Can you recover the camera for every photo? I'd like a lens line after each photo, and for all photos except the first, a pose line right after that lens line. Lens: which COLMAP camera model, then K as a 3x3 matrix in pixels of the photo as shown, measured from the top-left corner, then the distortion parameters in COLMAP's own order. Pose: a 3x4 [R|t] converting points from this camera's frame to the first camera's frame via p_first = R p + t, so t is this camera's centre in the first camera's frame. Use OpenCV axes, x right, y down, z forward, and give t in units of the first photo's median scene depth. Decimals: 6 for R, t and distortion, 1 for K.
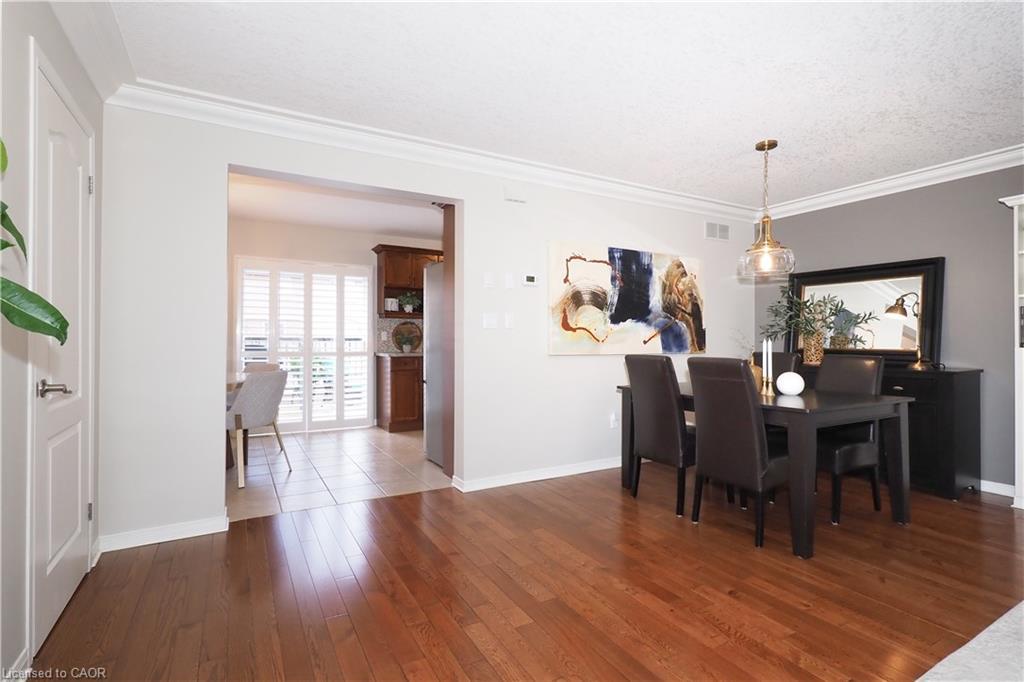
lens RADIAL K [[511.2, 0, 516.8], [0, 511.2, 340.4], [0, 0, 1]] dist [-0.000603, 0.000878]
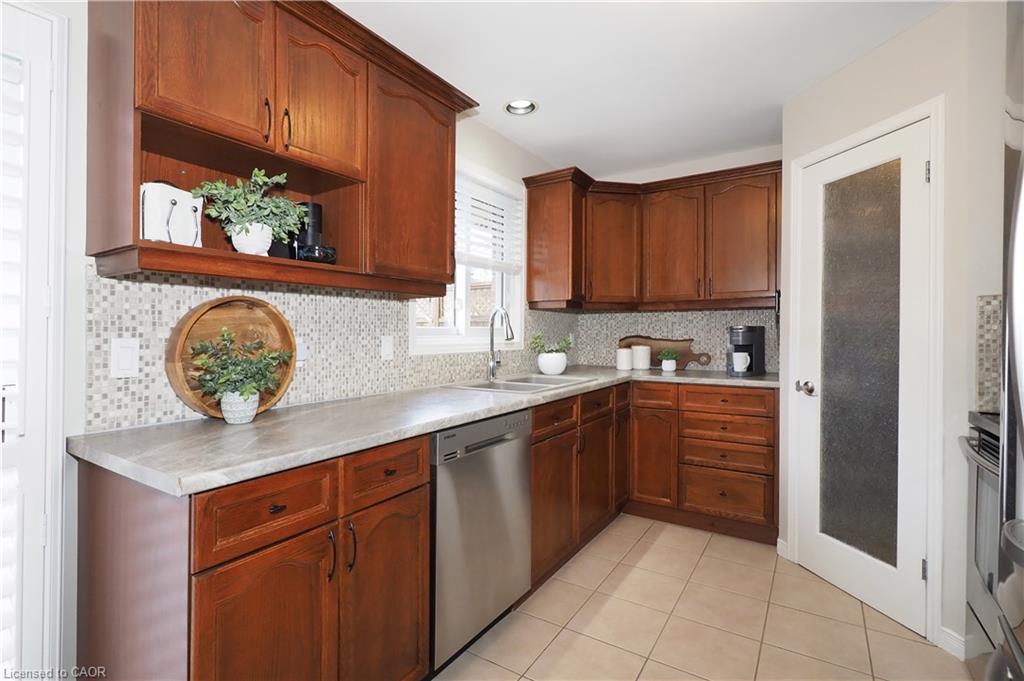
lens RADIAL K [[485.2, 0, 486.1], [0, 485.2, 330.4], [0, 0, 1]] dist [-0.003034, -0.000791]
pose [[0.893722, -0.002367, 0.448615, -0.215909], [0.000923, 0.999994, 0.003437, -0.021194], [-0.448620, -0.002658, 0.893719, 0.750546]]
